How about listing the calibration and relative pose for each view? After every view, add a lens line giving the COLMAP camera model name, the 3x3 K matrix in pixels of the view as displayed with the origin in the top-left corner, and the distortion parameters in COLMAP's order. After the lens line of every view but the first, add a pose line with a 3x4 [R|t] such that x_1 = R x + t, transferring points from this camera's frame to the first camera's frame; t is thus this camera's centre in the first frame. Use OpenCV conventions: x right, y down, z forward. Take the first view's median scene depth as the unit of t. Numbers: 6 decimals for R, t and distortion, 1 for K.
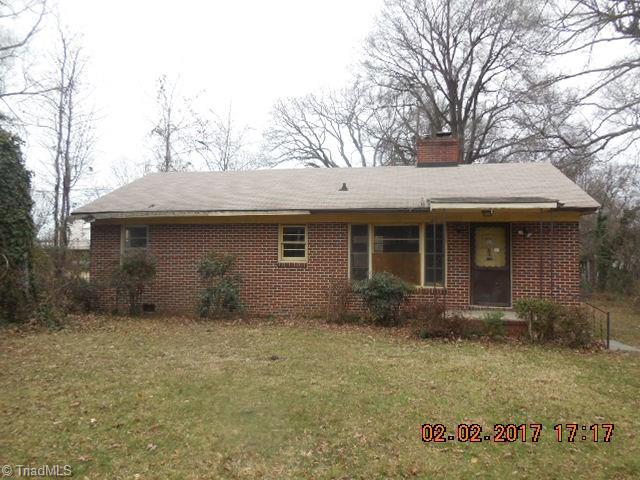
lens RADIAL K [[481.3, 0, 320.4], [0, 481.3, 241.8], [0, 0, 1]] dist [-0.010407, 0.005858]
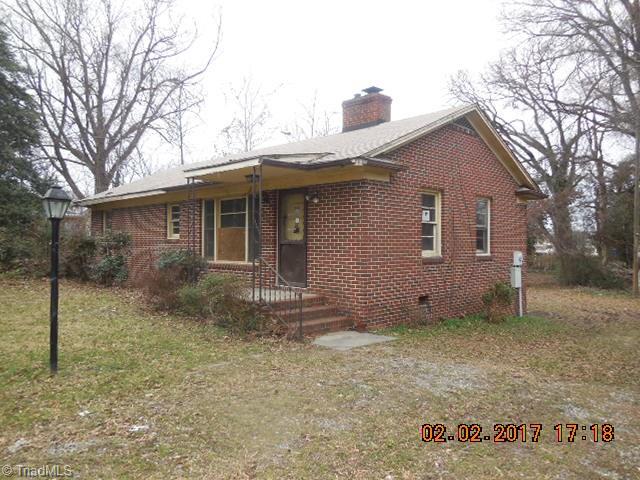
lens RADIAL K [[481.3, 0, 320.4], [0, 481.3, 239.3], [0, 0, 1]] dist [-0.010407, 0.005858]
pose [[0.840717, -0.010747, -0.541368, 0.839538], [0.019588, 0.999752, 0.010573, 0.040858], [0.541120, -0.019494, 0.840719, 0.294459]]
